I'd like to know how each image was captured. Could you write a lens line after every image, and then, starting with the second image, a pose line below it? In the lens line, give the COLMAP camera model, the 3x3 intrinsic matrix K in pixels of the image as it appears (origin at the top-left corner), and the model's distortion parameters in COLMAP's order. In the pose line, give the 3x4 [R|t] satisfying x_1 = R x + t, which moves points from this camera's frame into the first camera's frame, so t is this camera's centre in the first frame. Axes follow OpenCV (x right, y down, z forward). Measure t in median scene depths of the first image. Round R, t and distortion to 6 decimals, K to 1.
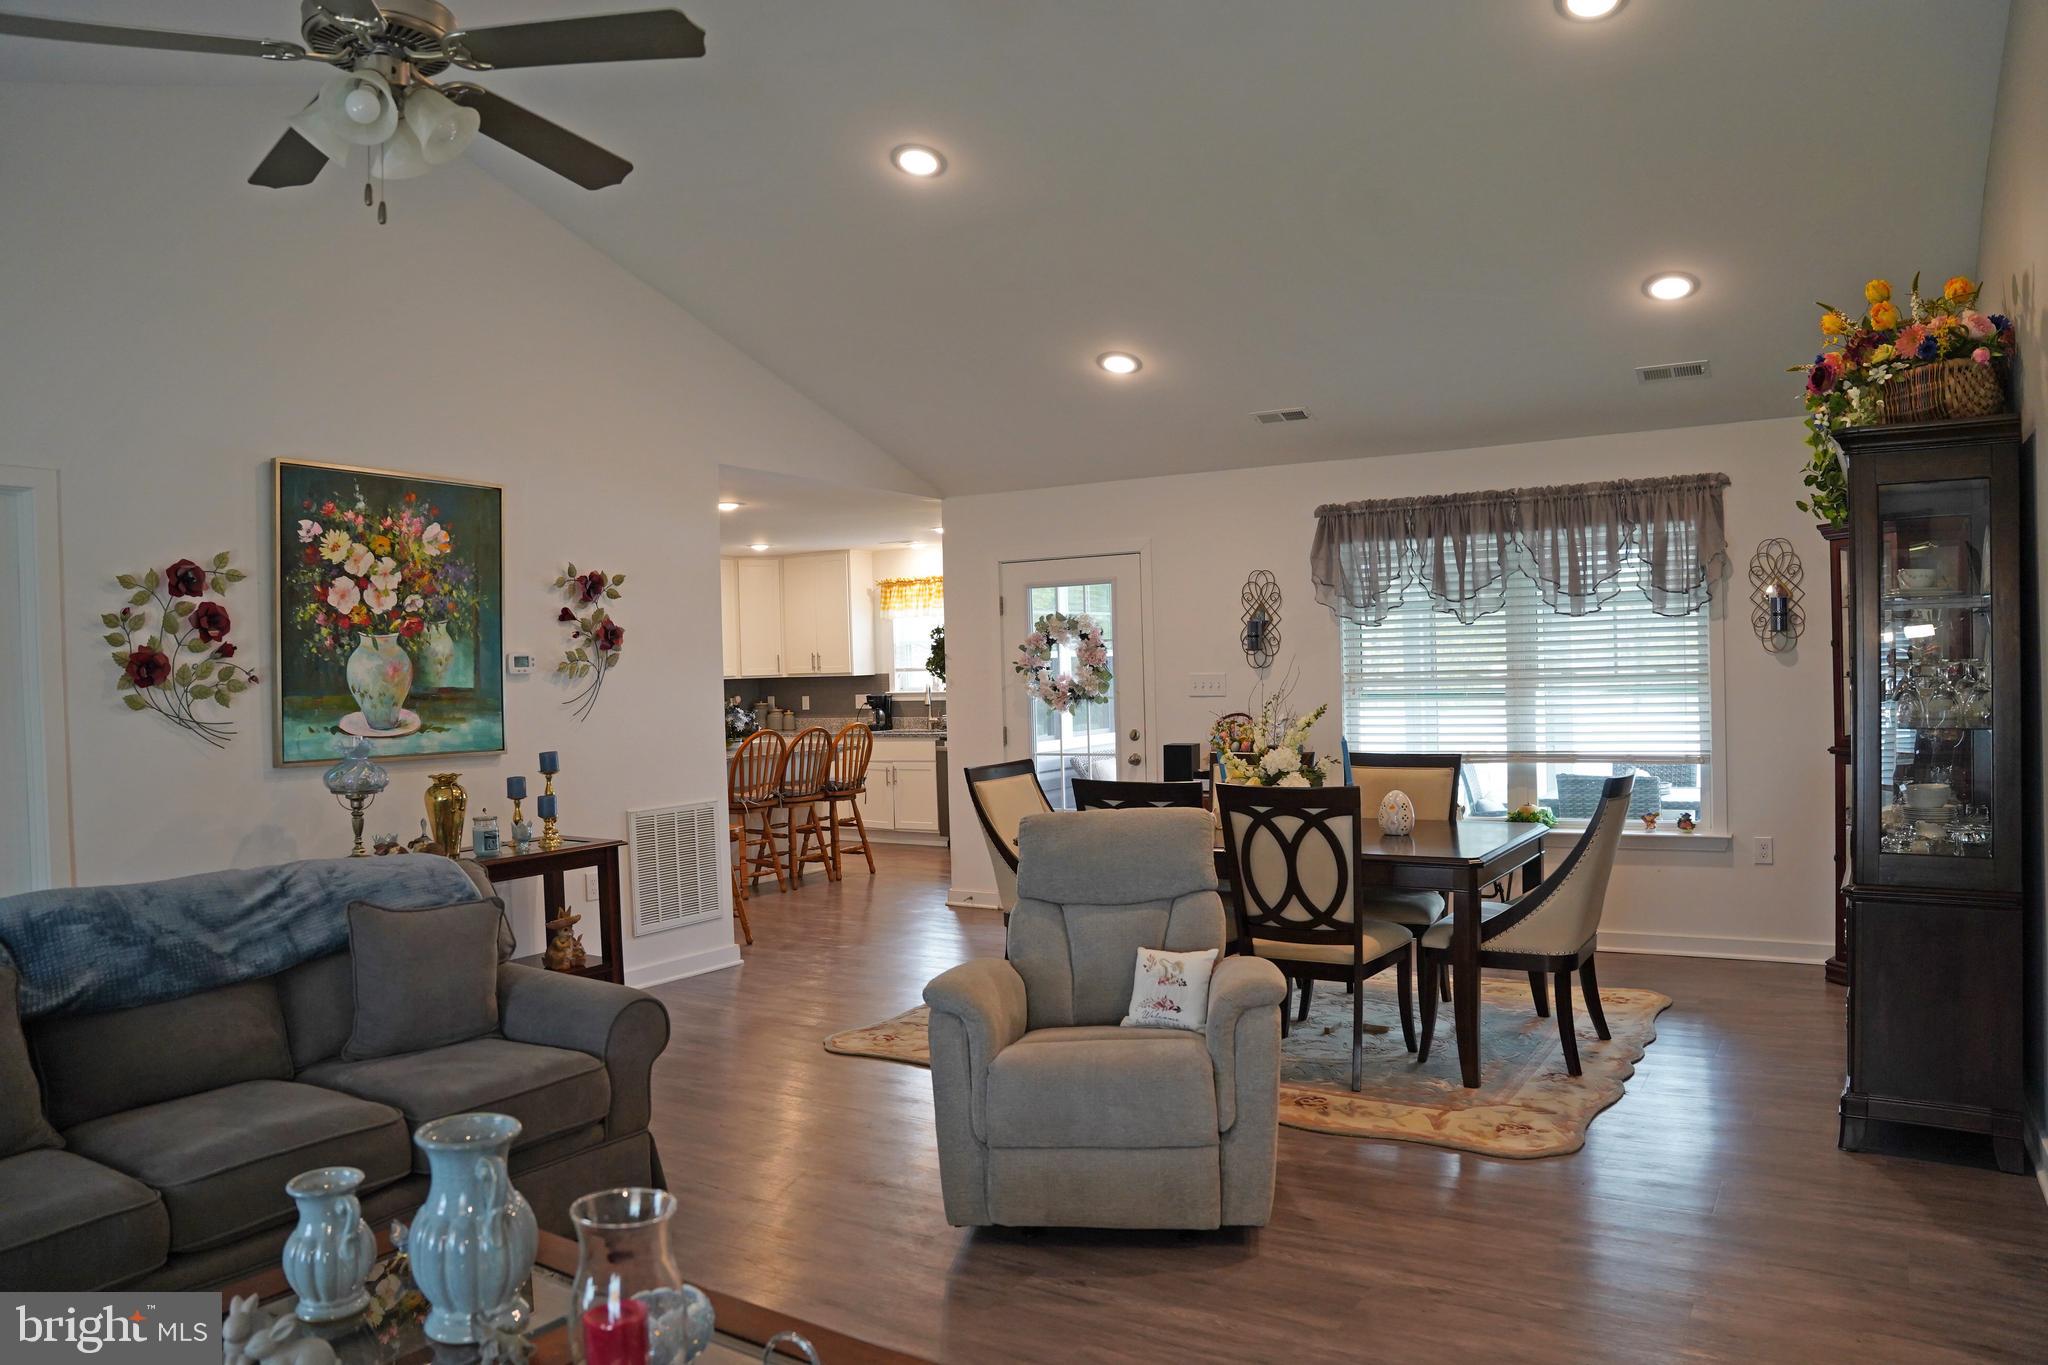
lens RADIAL K [[1413.1, 0, 1024.0], [0, 1413.1, 682.5], [0, 0, 1]] dist [-0.183600, 0.139322]
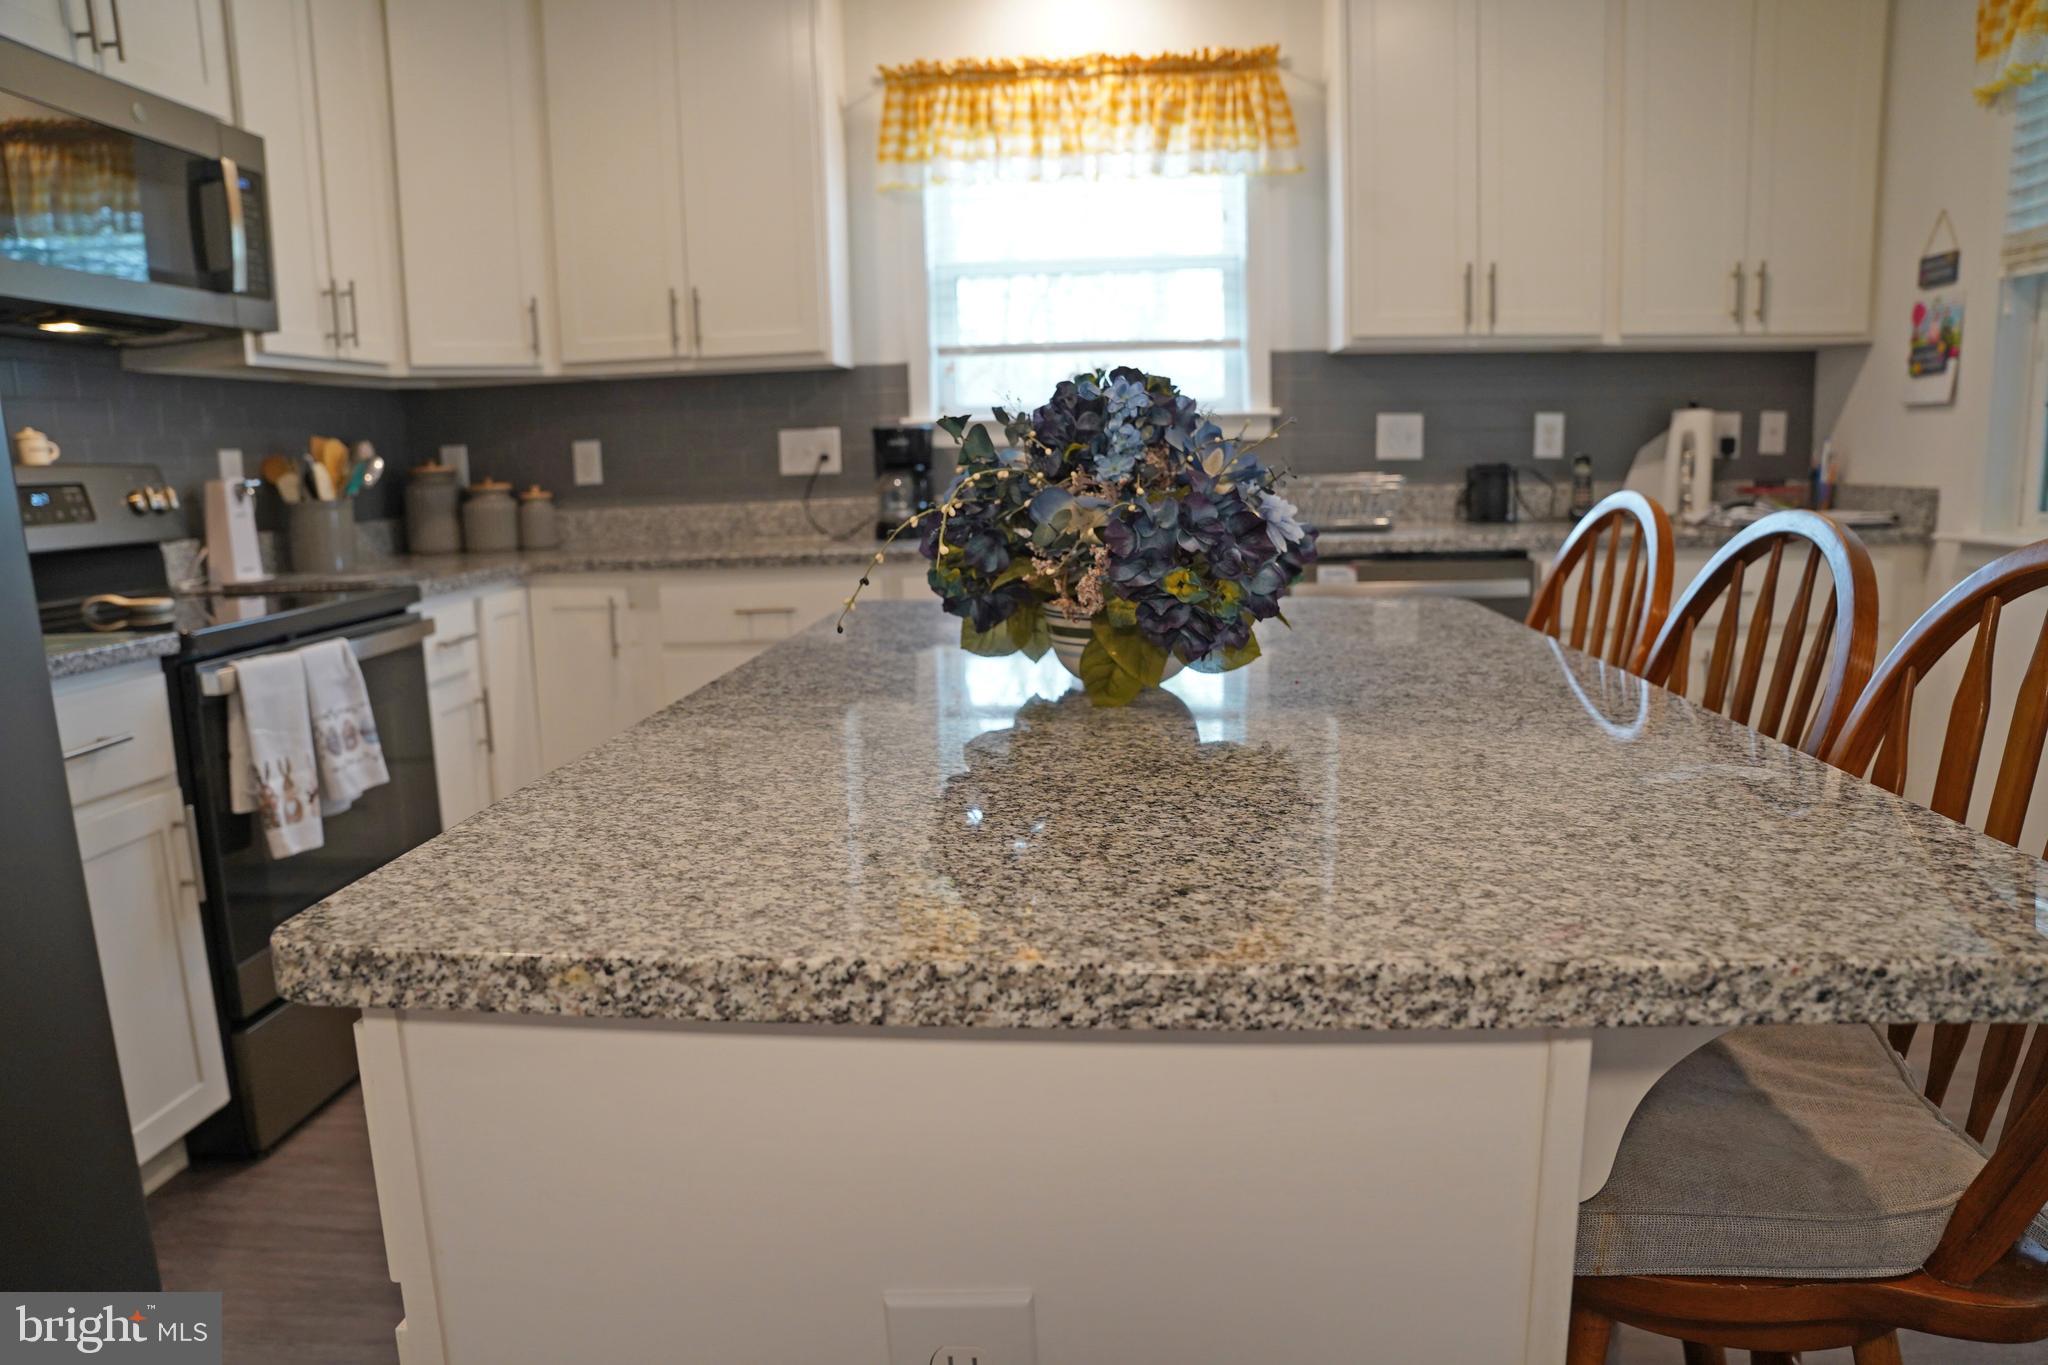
lens RADIAL K [[1413.1, 0, 1024.0], [0, 1413.1, 682.5], [0, 0, 1]] dist [-0.183600, 0.139322]
pose [[0.881972, -0.072317, 0.465721, -0.229471], [0.006644, 0.989967, 0.141140, 0.021405], [-0.471256, -0.121387, 0.873604, 0.704746]]
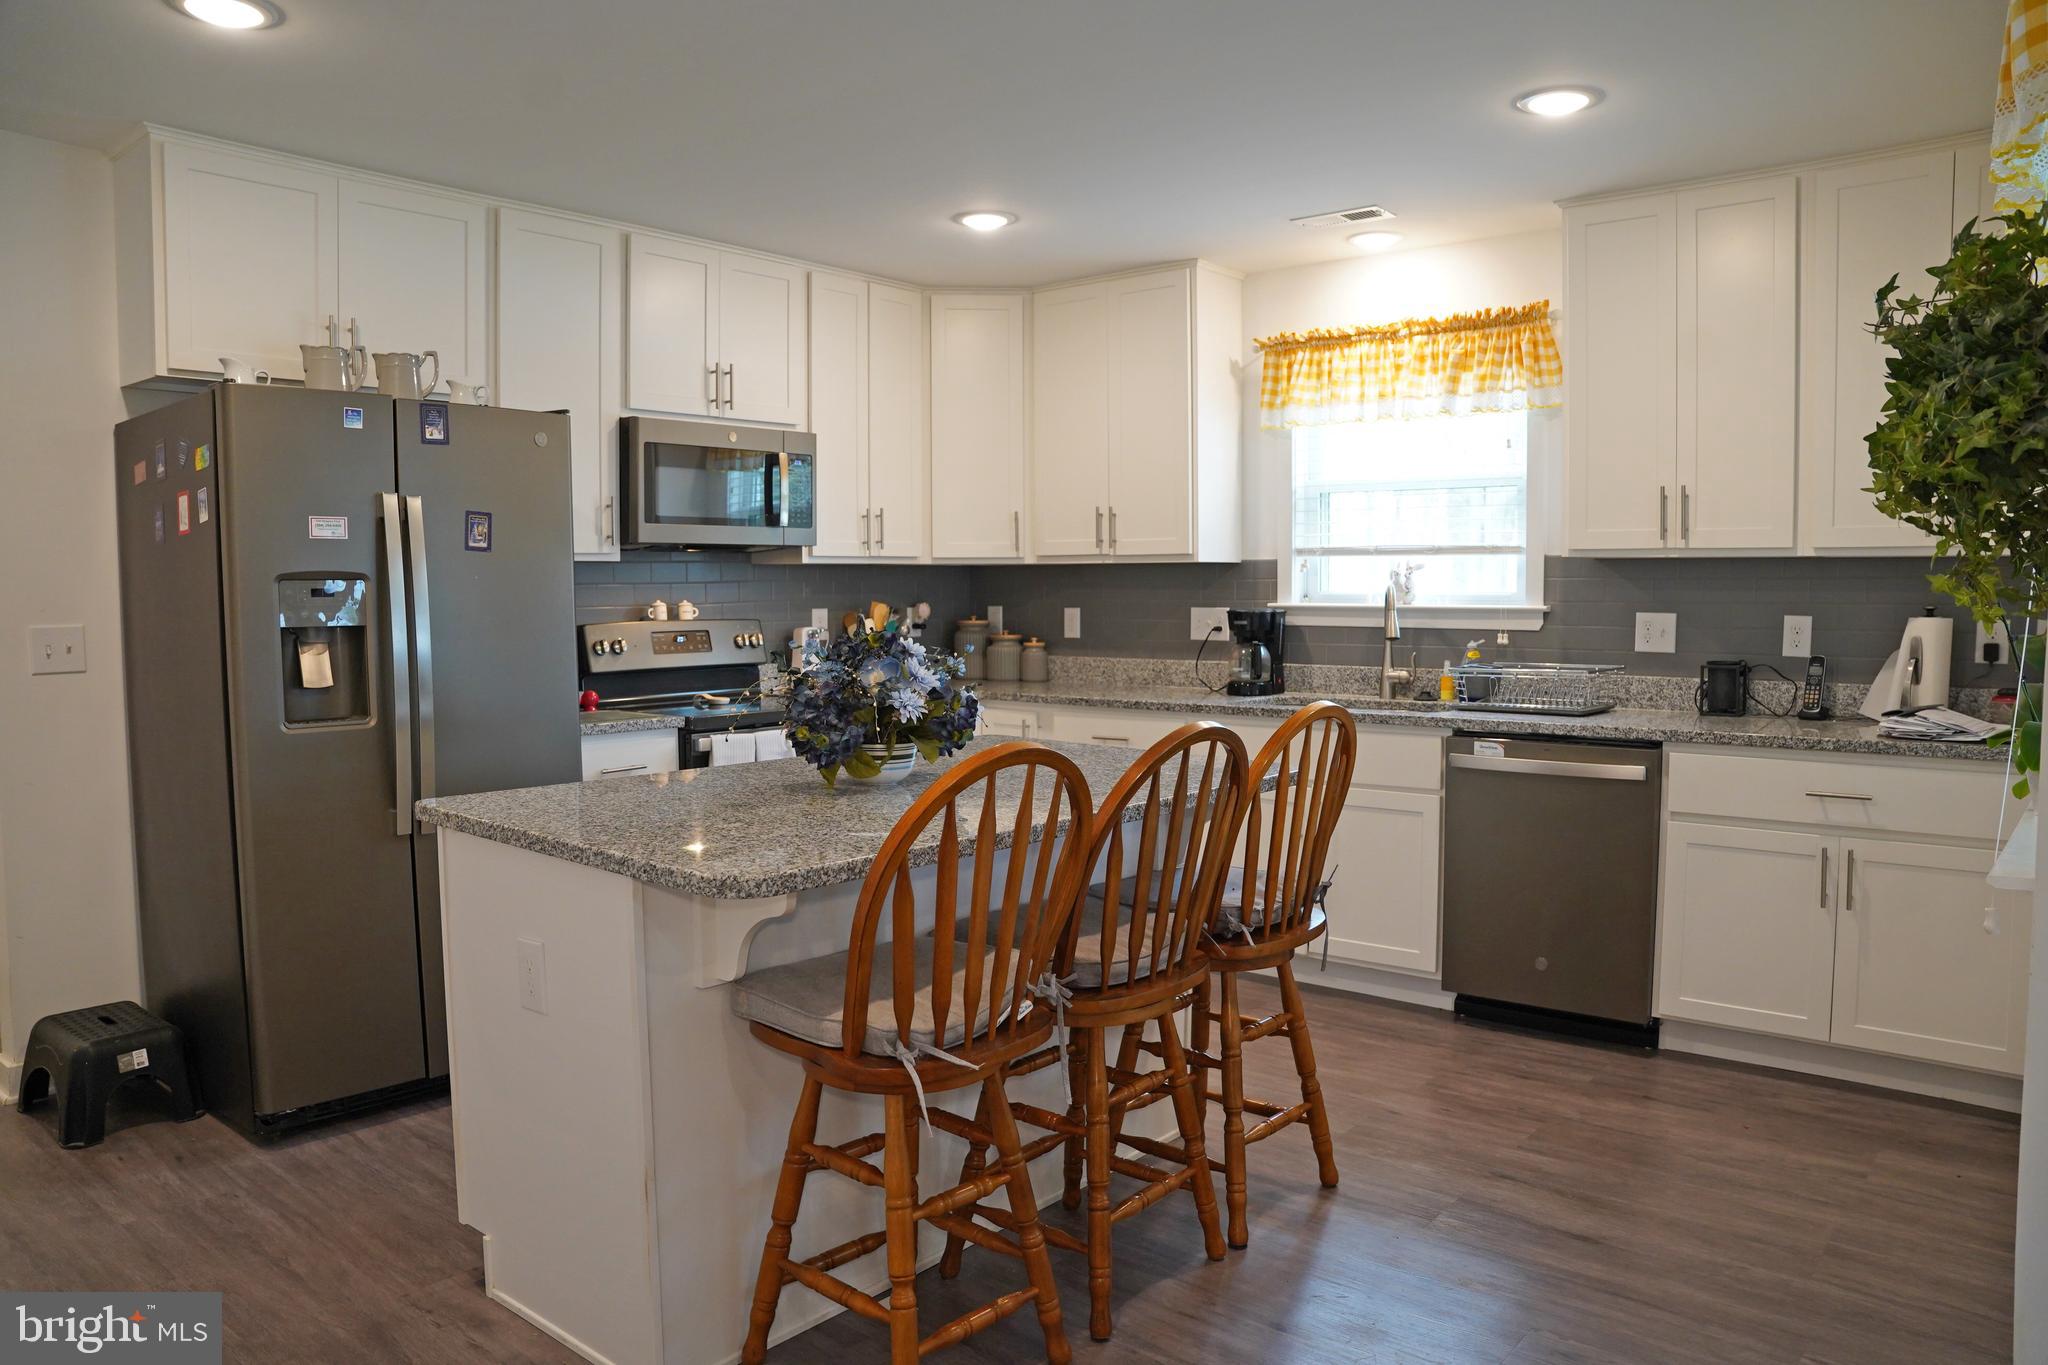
lens RADIAL K [[1413.1, 0, 1024.0], [0, 1413.1, 682.5], [0, 0, 1]] dist [-0.183600, 0.139322]
pose [[0.989510, 0.035440, -0.140052, -0.111735], [-0.027092, 0.997765, 0.061075, 0.006739], [0.141903, -0.056640, 0.988259, 0.576492]]
